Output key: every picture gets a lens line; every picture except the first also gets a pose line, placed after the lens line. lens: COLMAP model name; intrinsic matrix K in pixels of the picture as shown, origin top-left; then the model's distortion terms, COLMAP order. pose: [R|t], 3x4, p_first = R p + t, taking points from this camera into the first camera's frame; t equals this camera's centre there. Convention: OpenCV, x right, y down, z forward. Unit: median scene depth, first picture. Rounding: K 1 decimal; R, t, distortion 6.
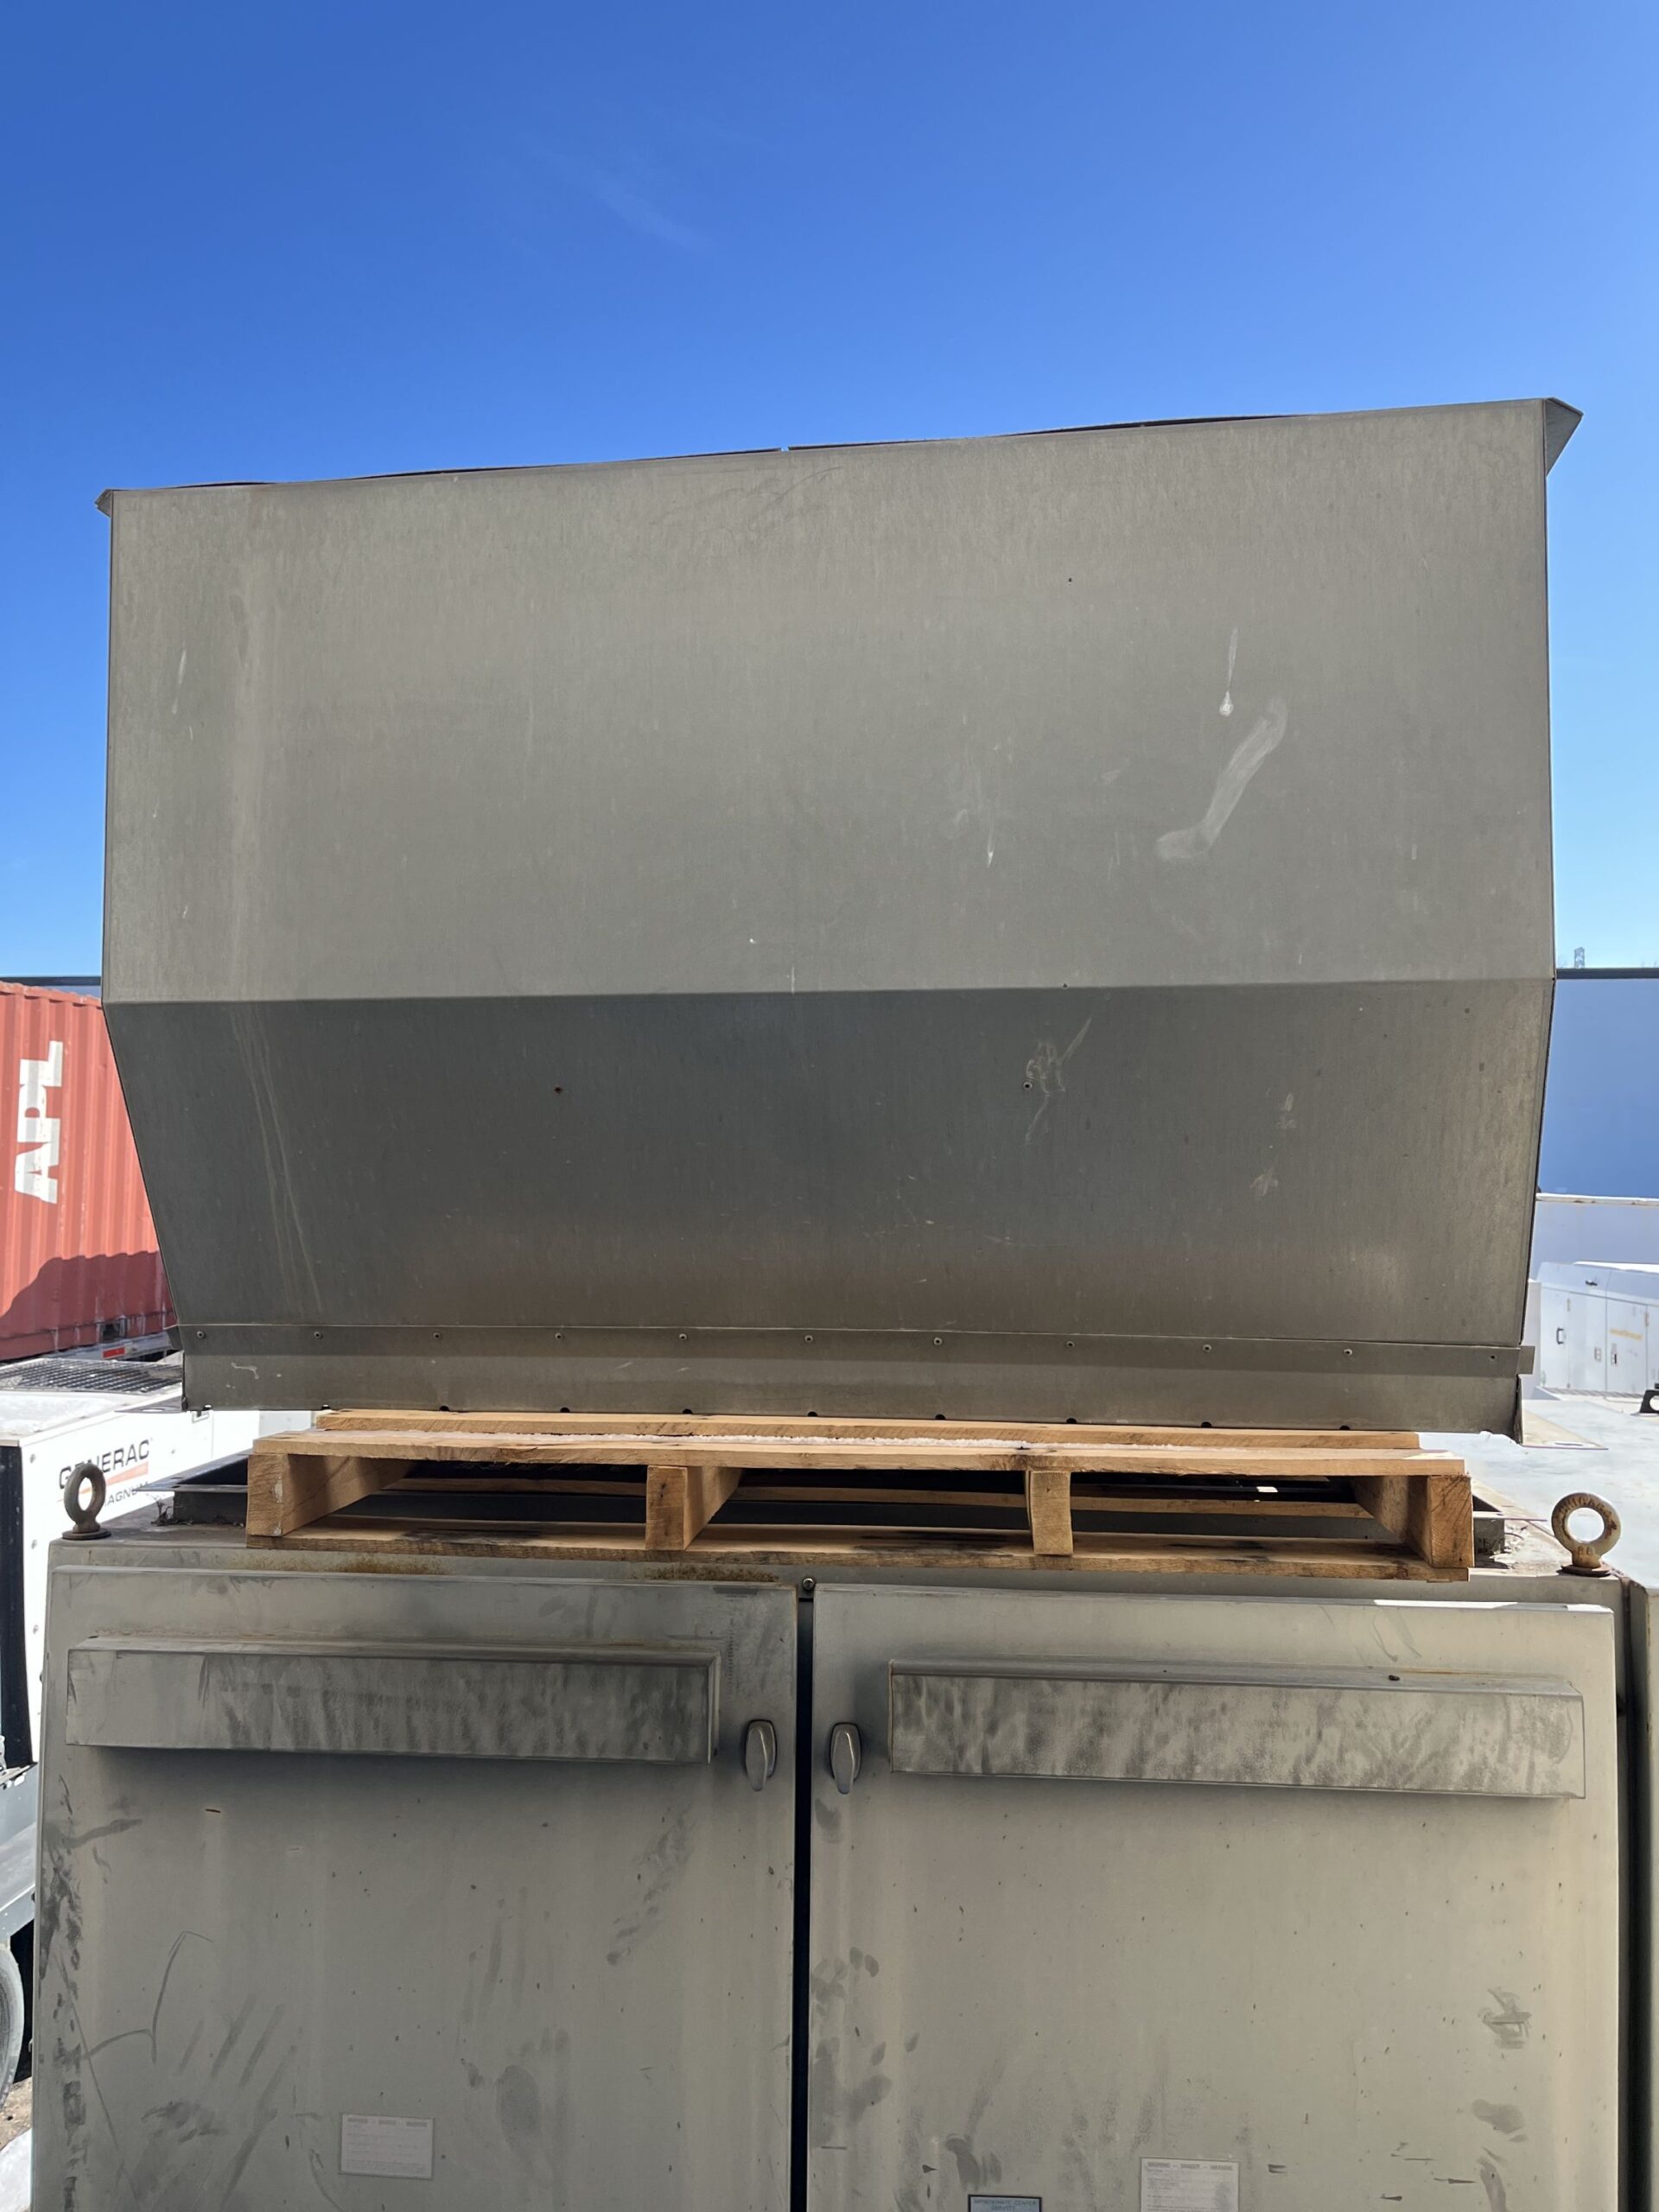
lens RADIAL K [[1683.4, 0, 843.3], [0, 1683.4, 1098.7], [0, 0, 1]] dist [0.068615, -0.101438]
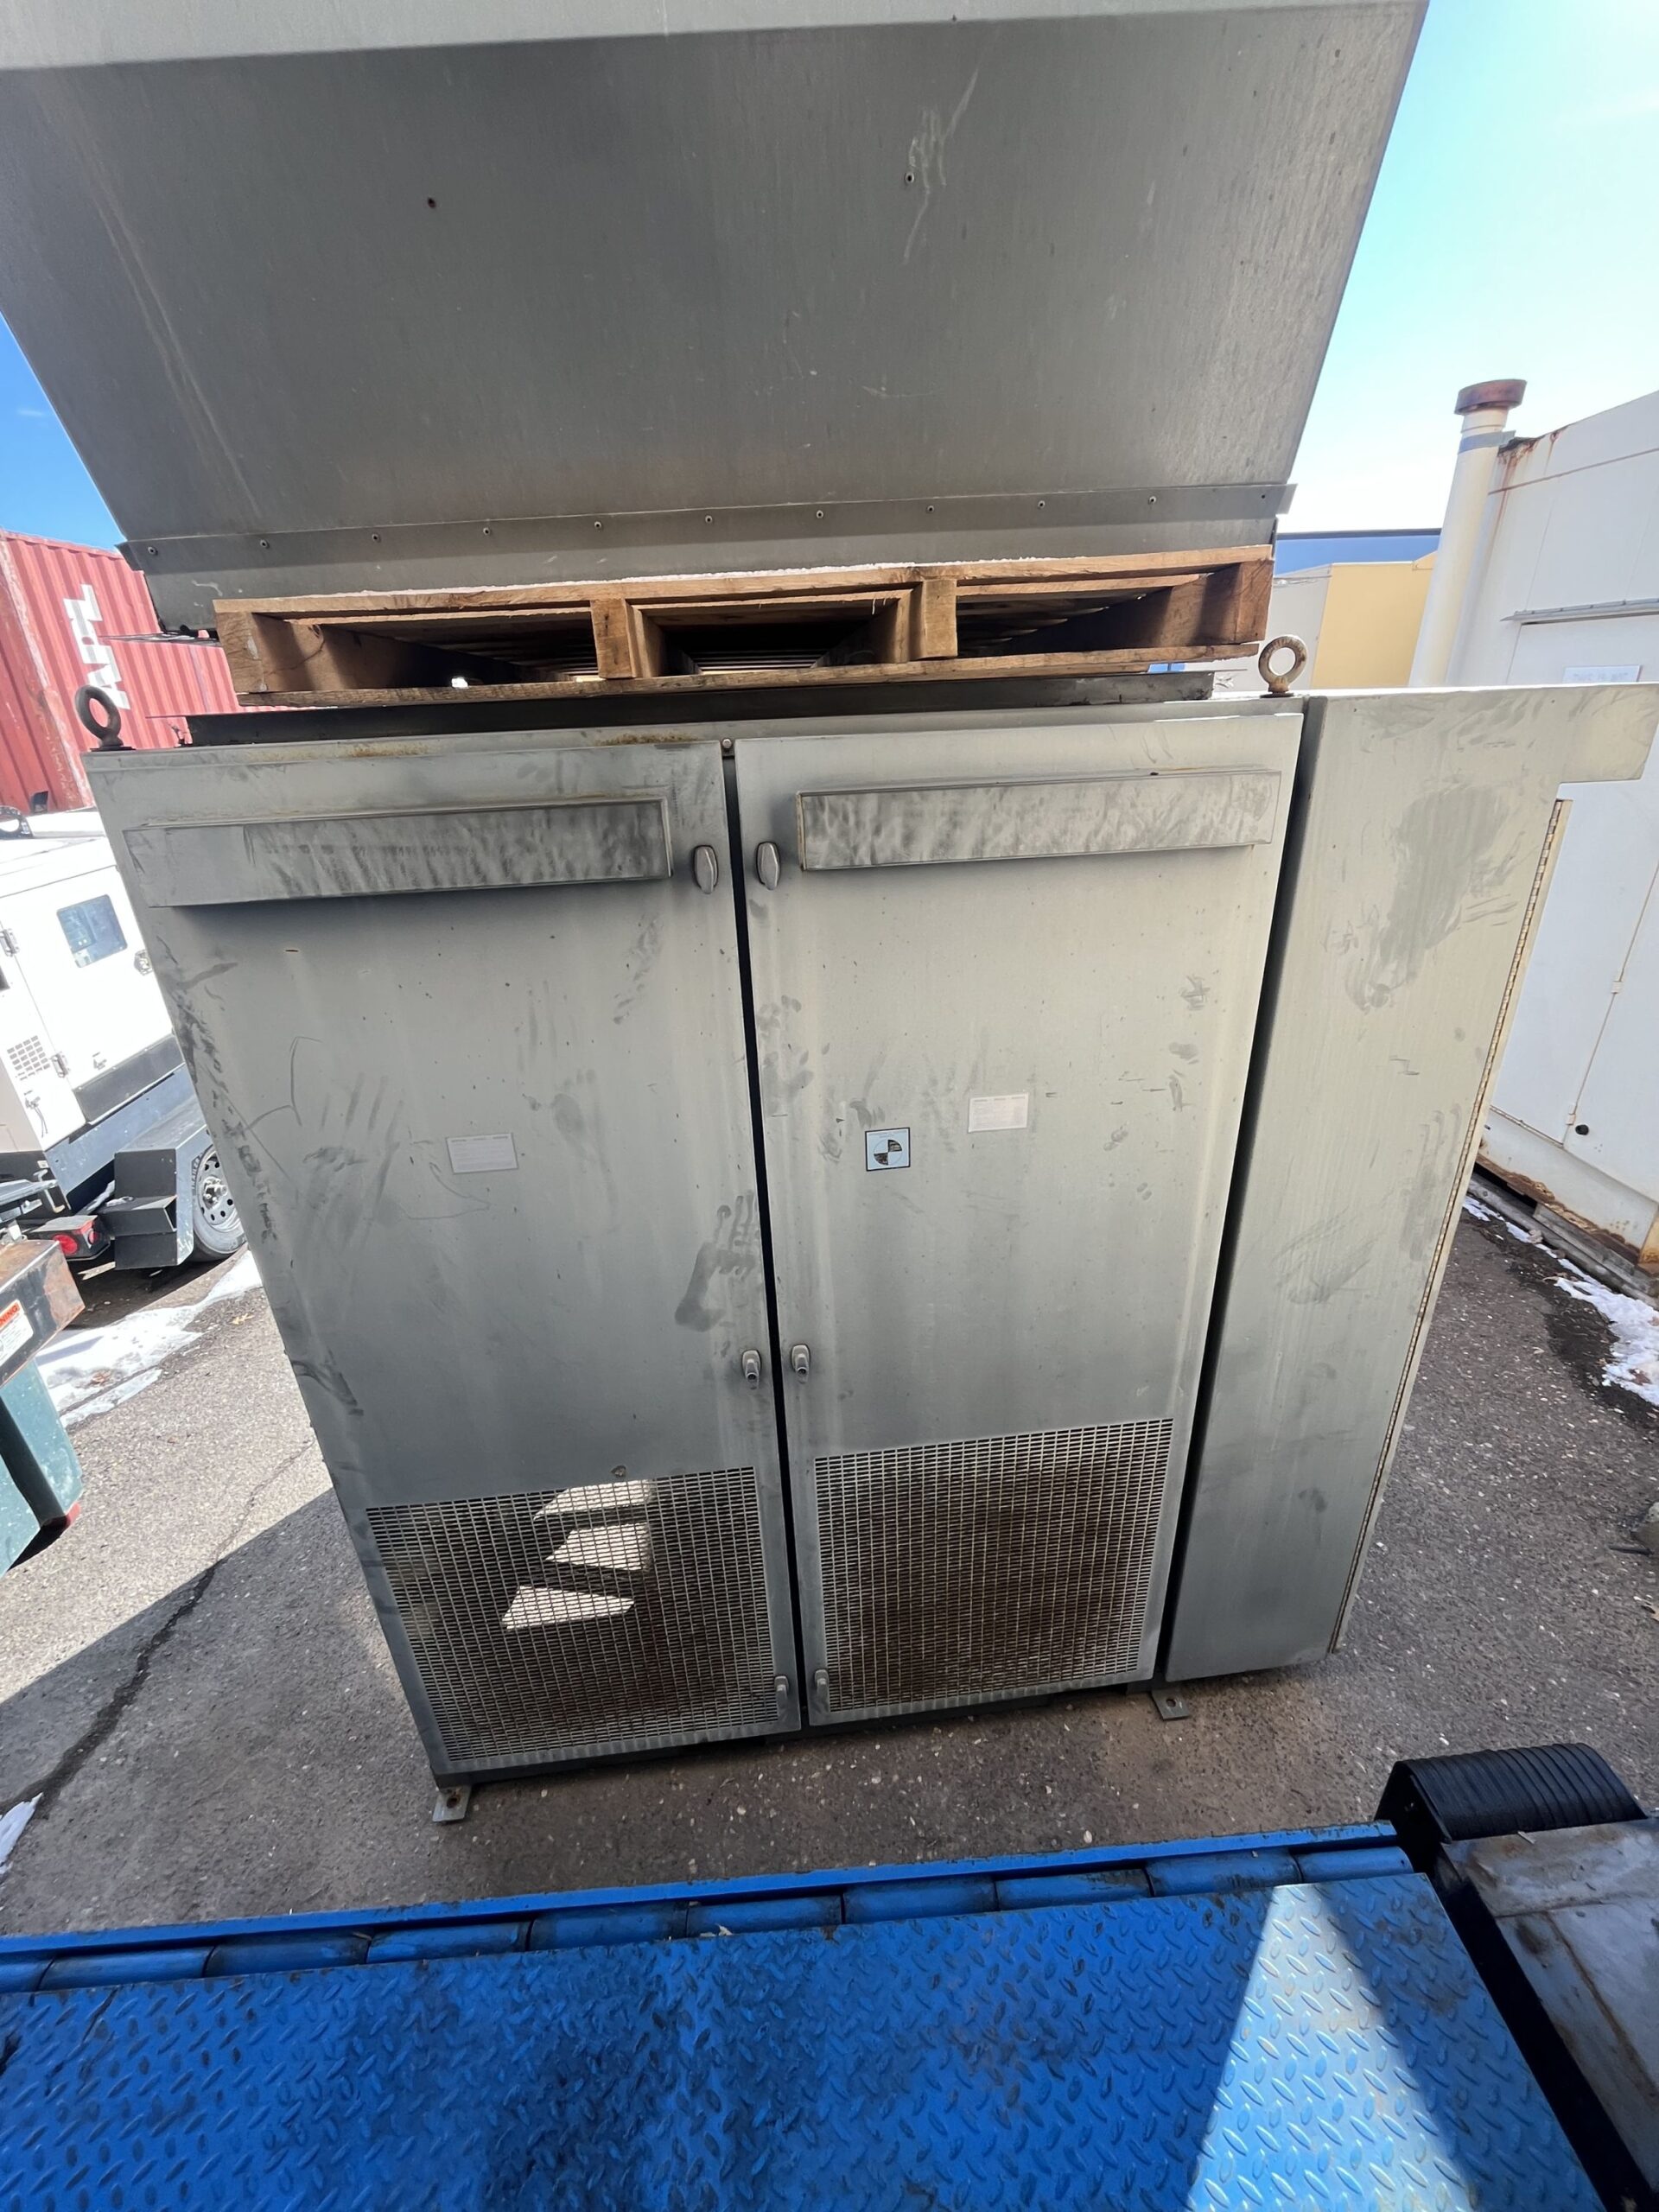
lens RADIAL K [[904.9, 0, 839.6], [0, 904.9, 1099.0], [0, 0, 1]] dist [-0.000331, -0.001387]
pose [[0.981855, -0.114781, 0.150952, -0.074808], [0.034779, 0.891507, 0.451669, 0.227804], [-0.186418, -0.438223, 0.879323, 0.264171]]
